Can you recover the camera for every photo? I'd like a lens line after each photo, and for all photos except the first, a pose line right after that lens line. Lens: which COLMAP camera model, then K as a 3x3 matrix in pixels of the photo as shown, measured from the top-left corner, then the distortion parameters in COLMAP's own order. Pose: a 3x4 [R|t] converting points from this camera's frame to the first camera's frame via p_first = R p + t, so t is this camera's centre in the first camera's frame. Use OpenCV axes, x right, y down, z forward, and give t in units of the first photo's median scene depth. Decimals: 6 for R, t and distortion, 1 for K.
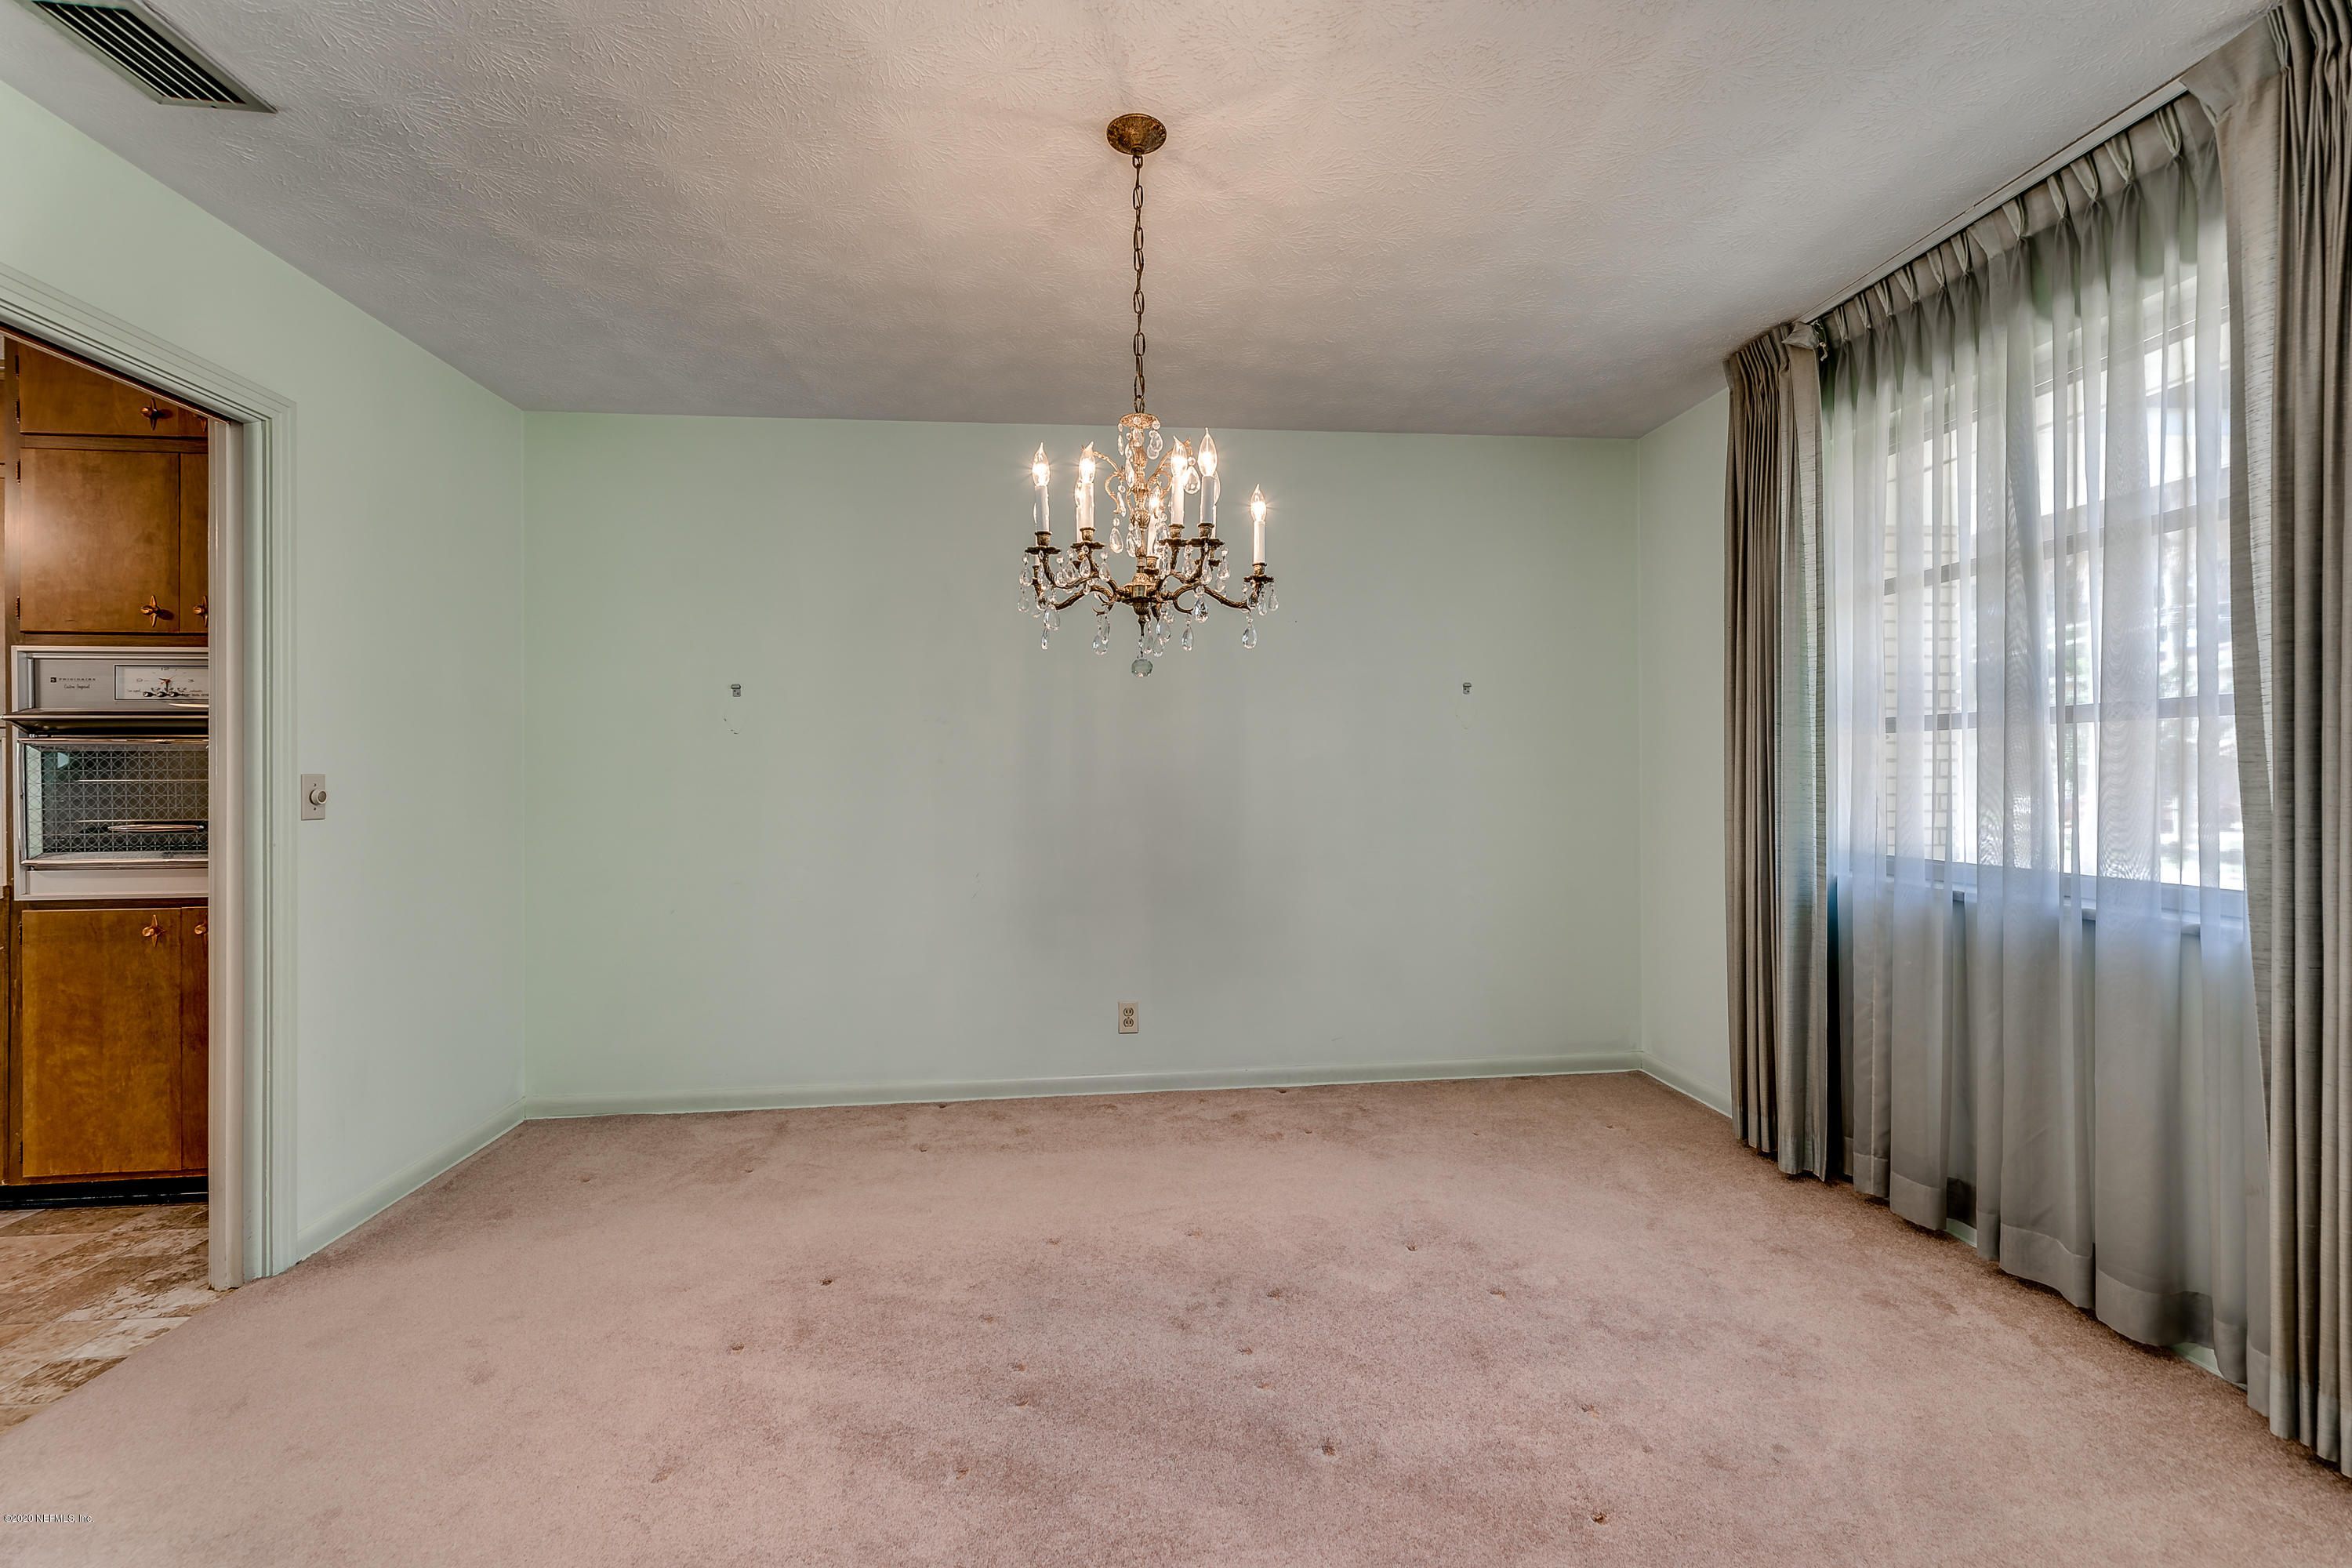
lens RADIAL K [[1035.1, 0, 1176.0], [0, 1035.1, 784.0], [0, 0, 1]] dist [-0.001127, -0.000131]
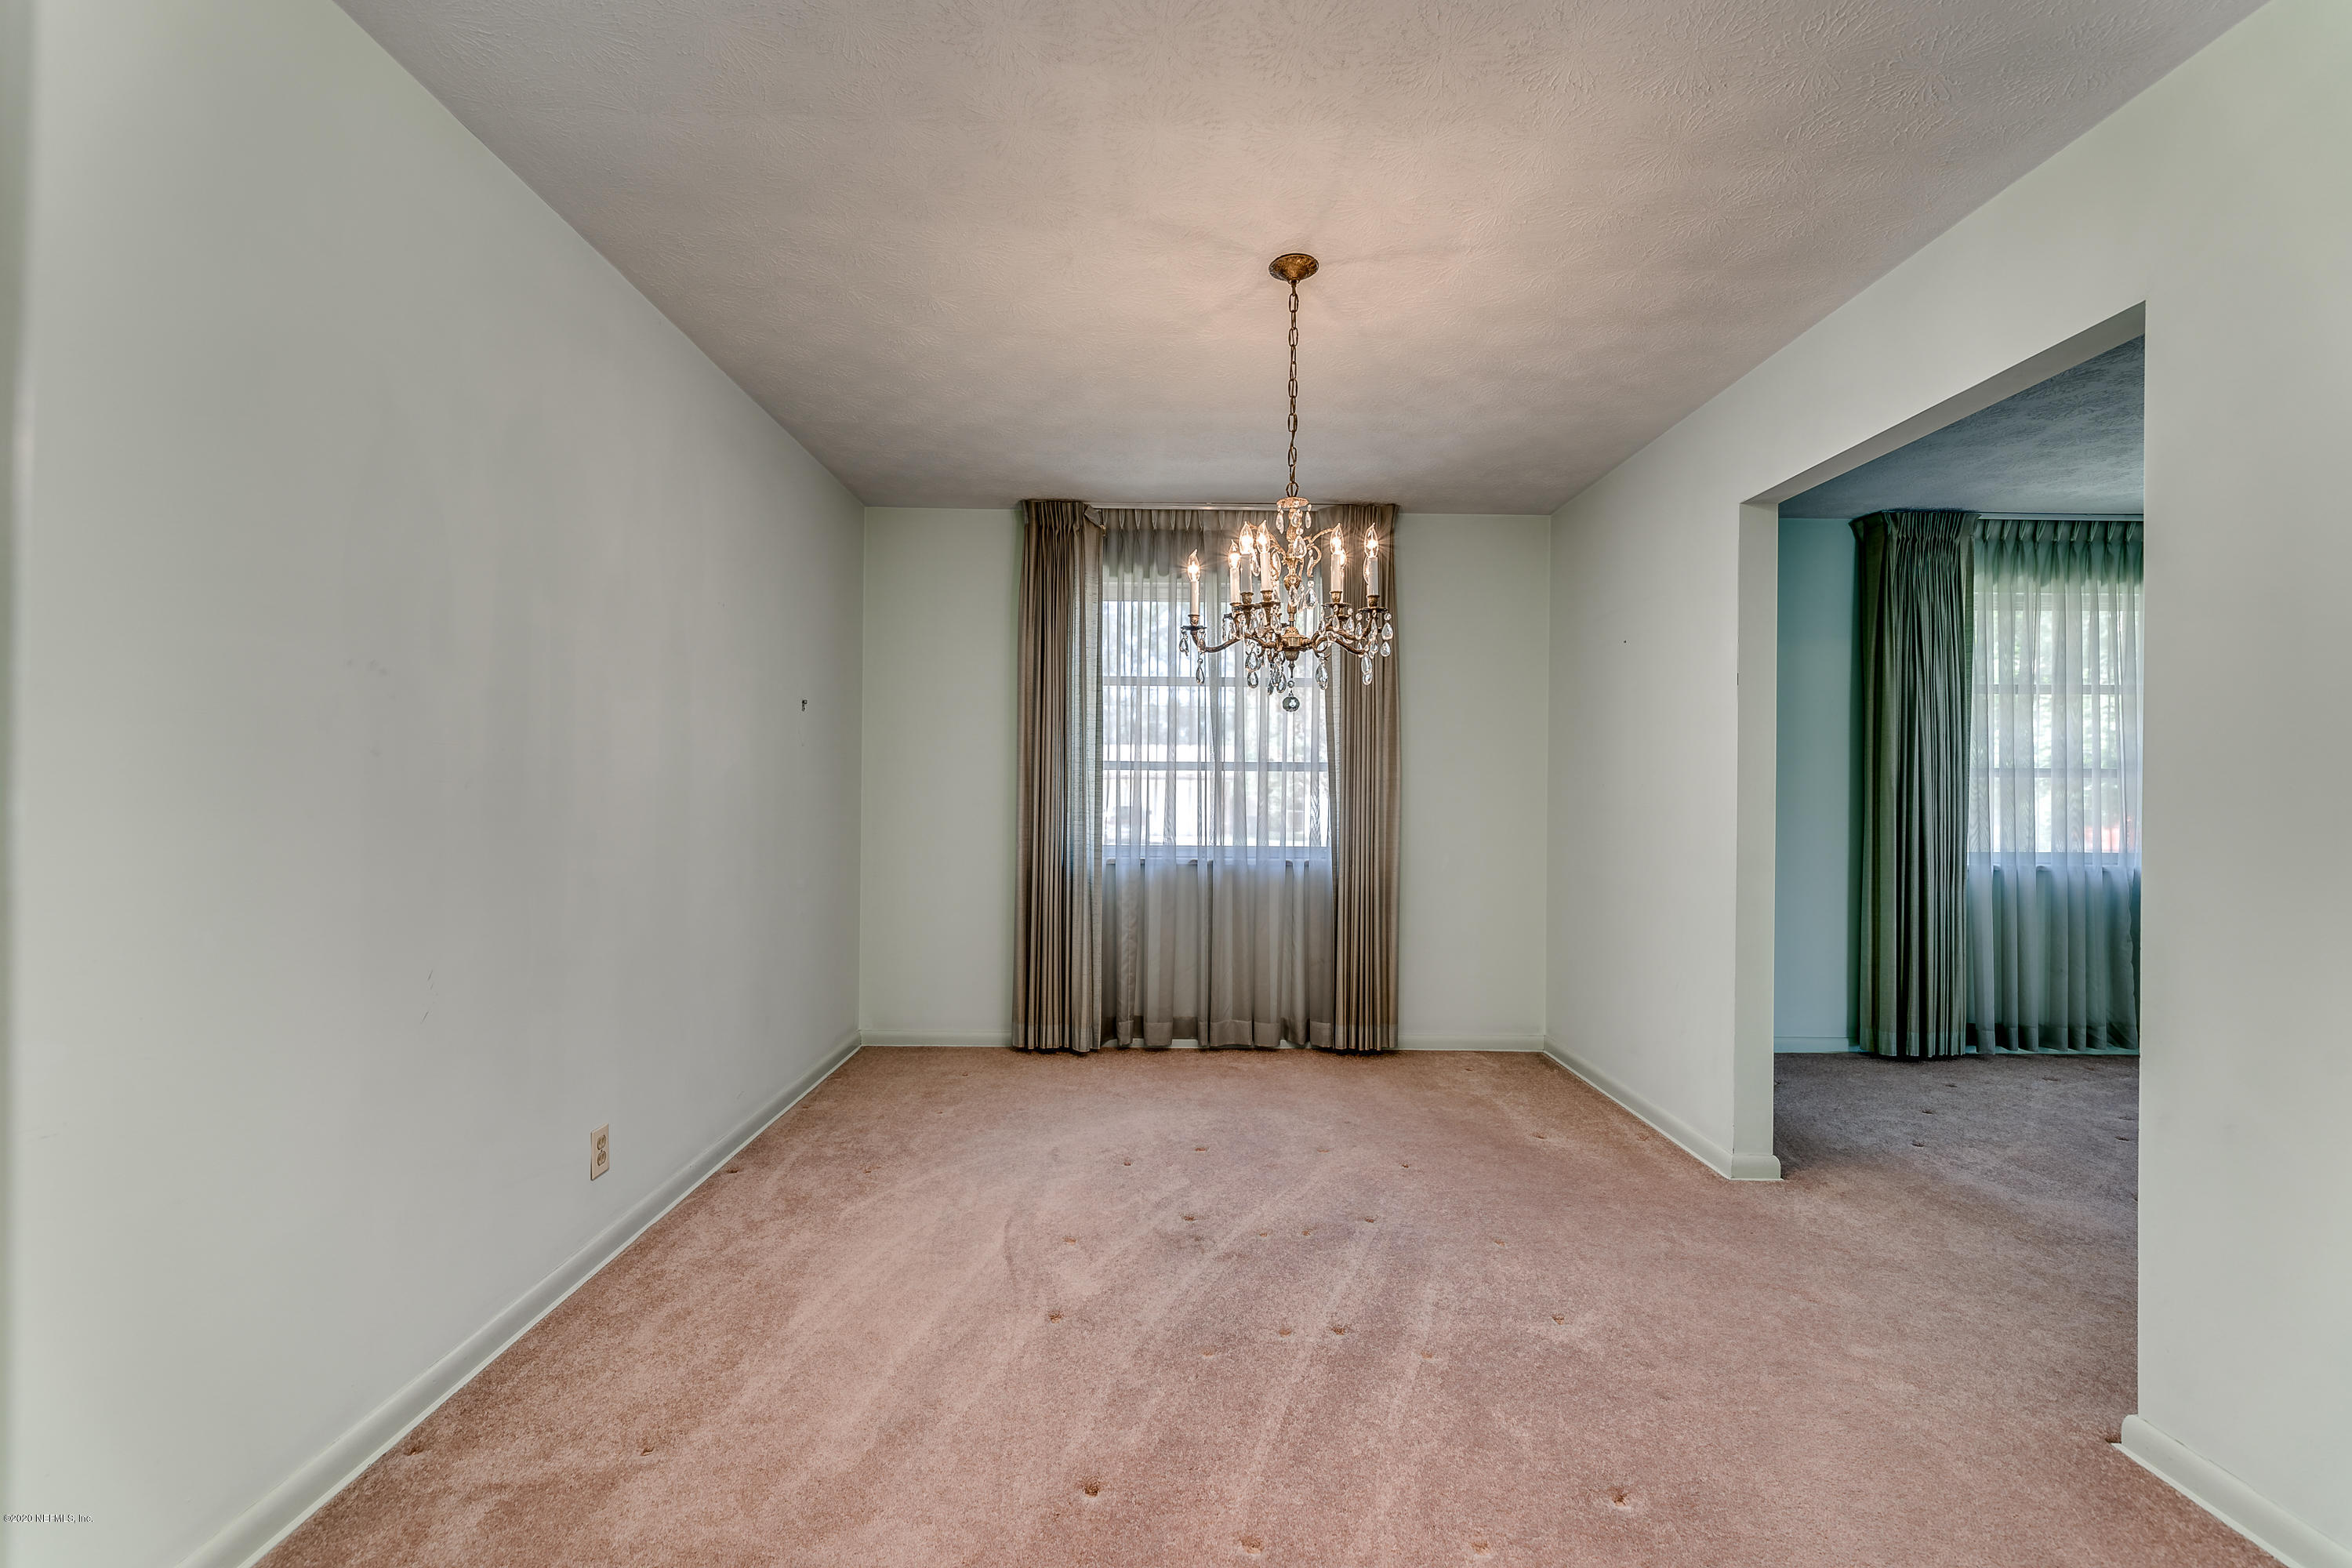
lens RADIAL K [[961.6, 0, 1176.4], [0, 961.6, 772.4], [0, 0, 1]] dist [-0.002689, -0.000290]
pose [[0.102077, 0.020040, 0.994575, -0.856694], [-0.001057, 0.999799, -0.020036, -0.013344], [-0.994776, 0.000994, 0.102077, 0.752251]]
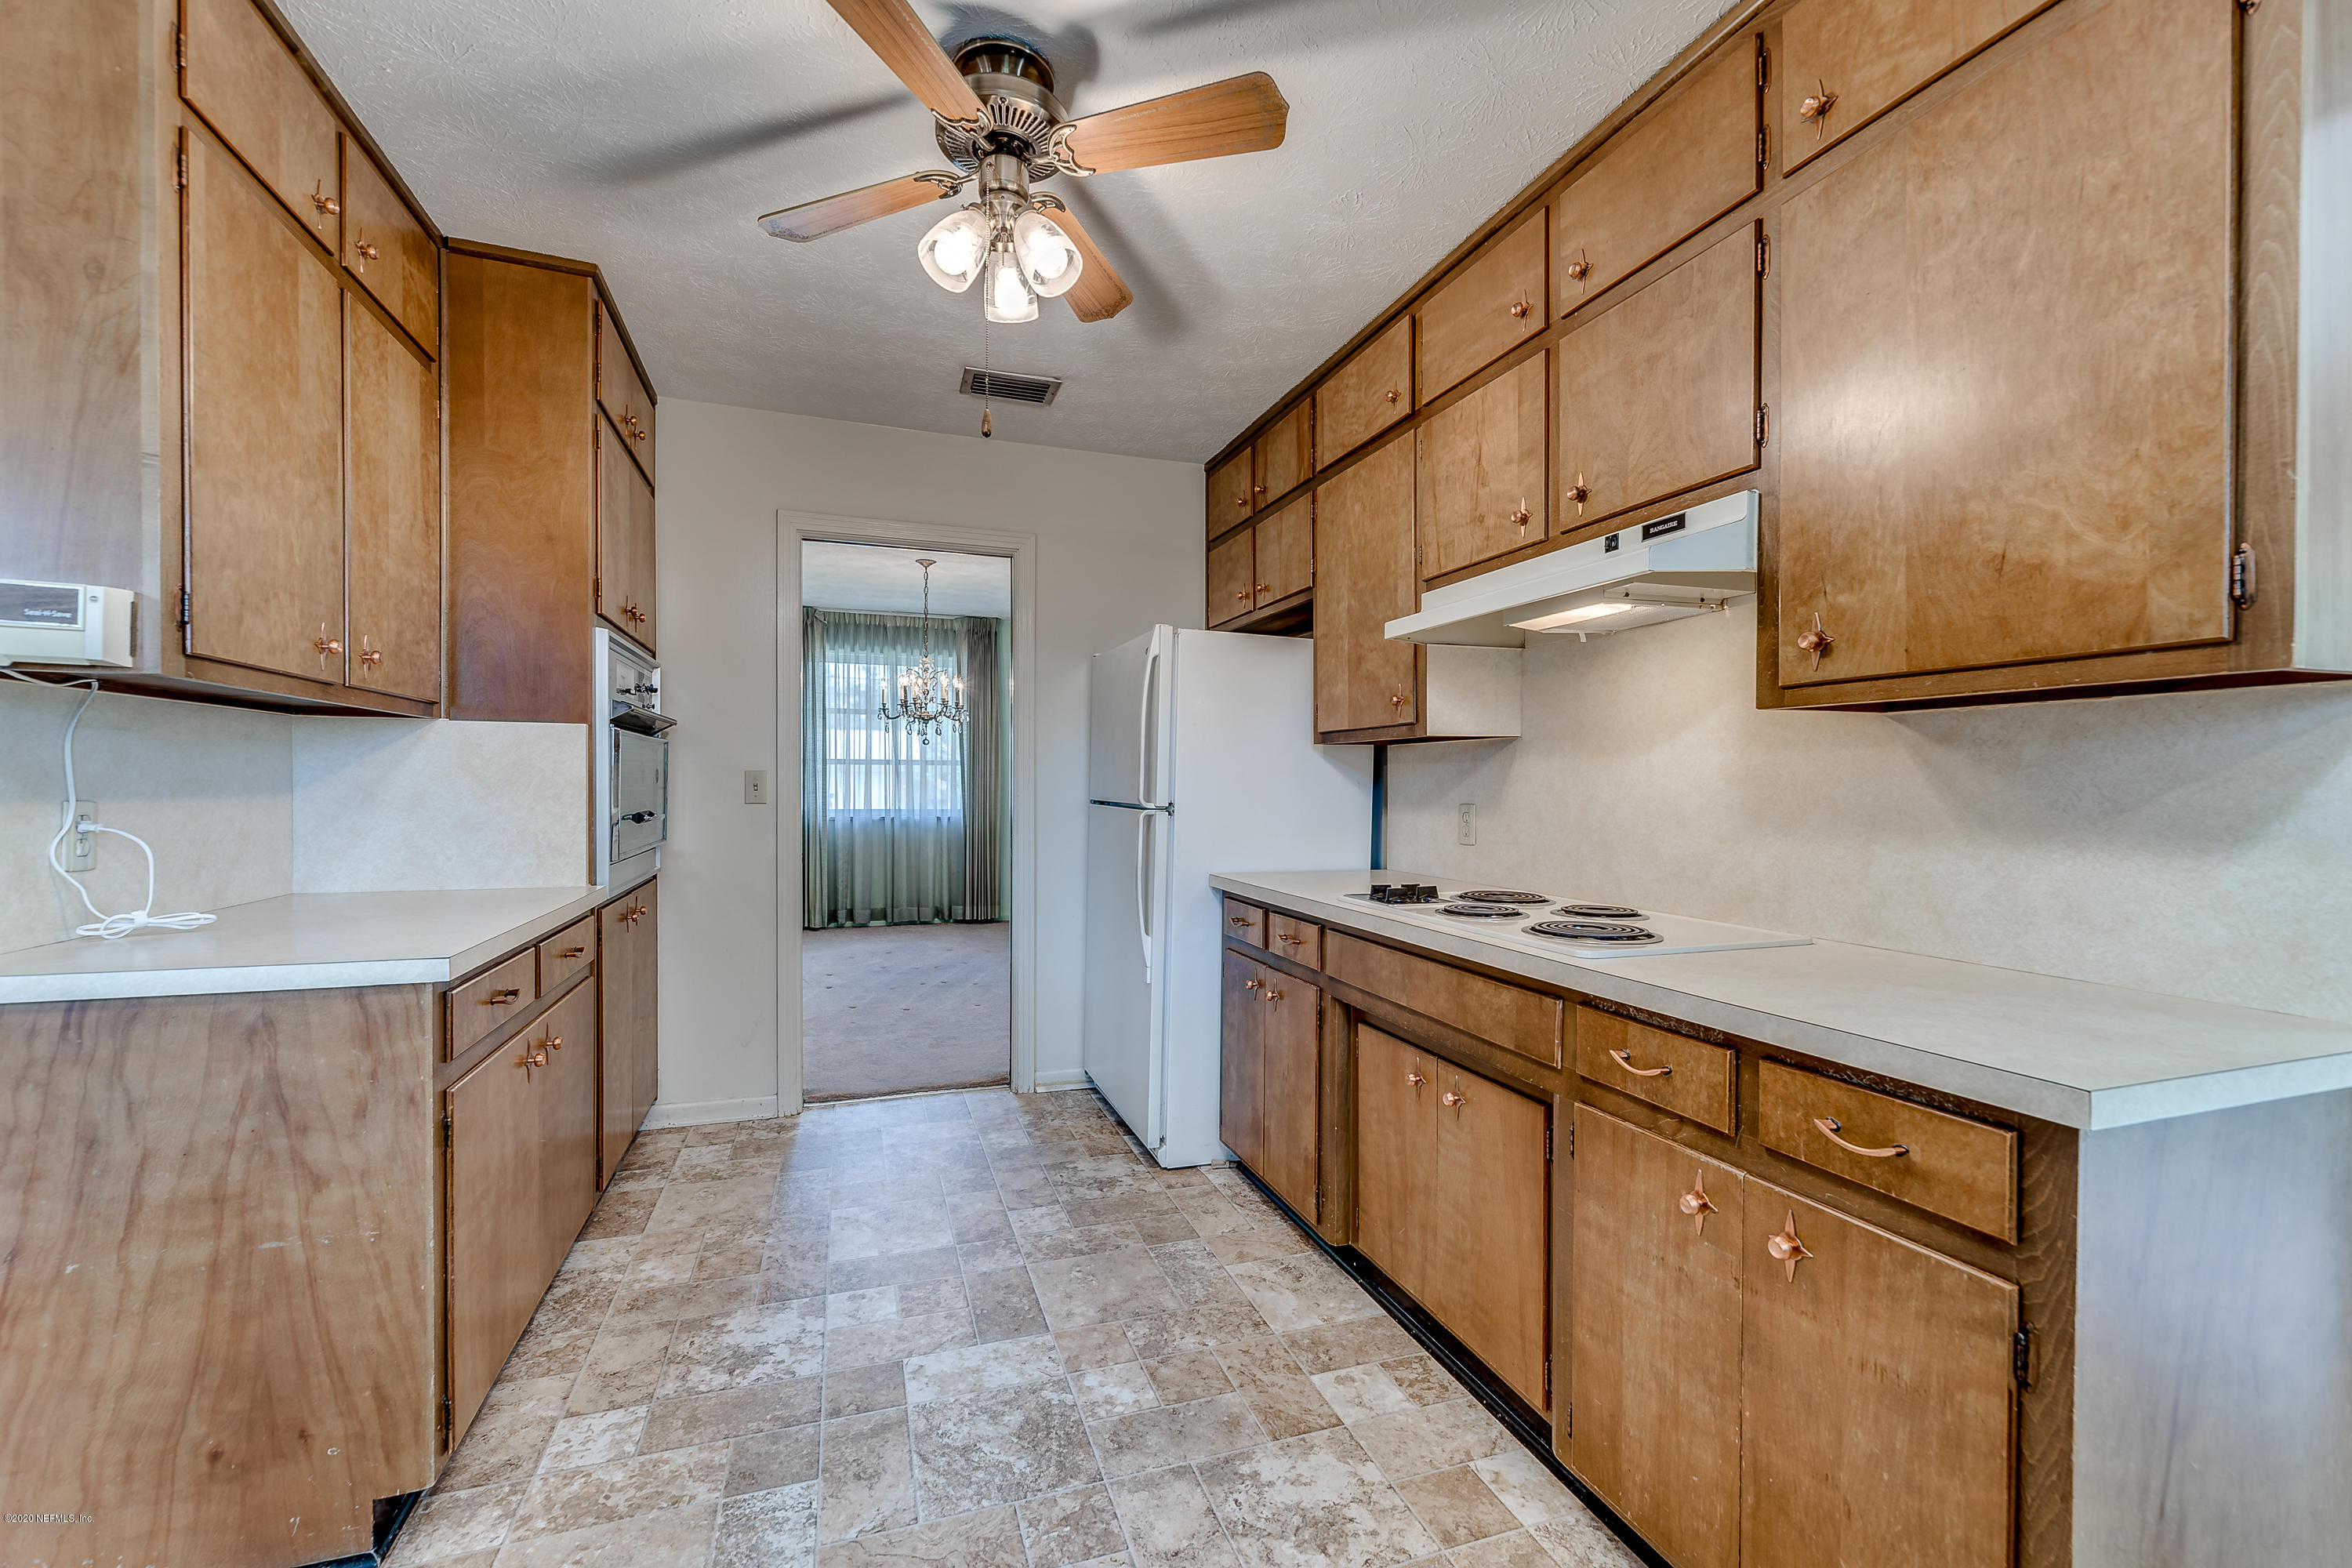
lens RADIAL K [[980.1, 0, 1161.8], [0, 980.1, 784.3], [0, 0, 1]] dist [-0.003360, 0.000017]
pose [[-0.203186, -0.010607, 0.979083, -2.189794], [0.003164, 0.999929, 0.011490, -0.023139], [-0.979135, 0.005433, -0.203138, 0.671983]]
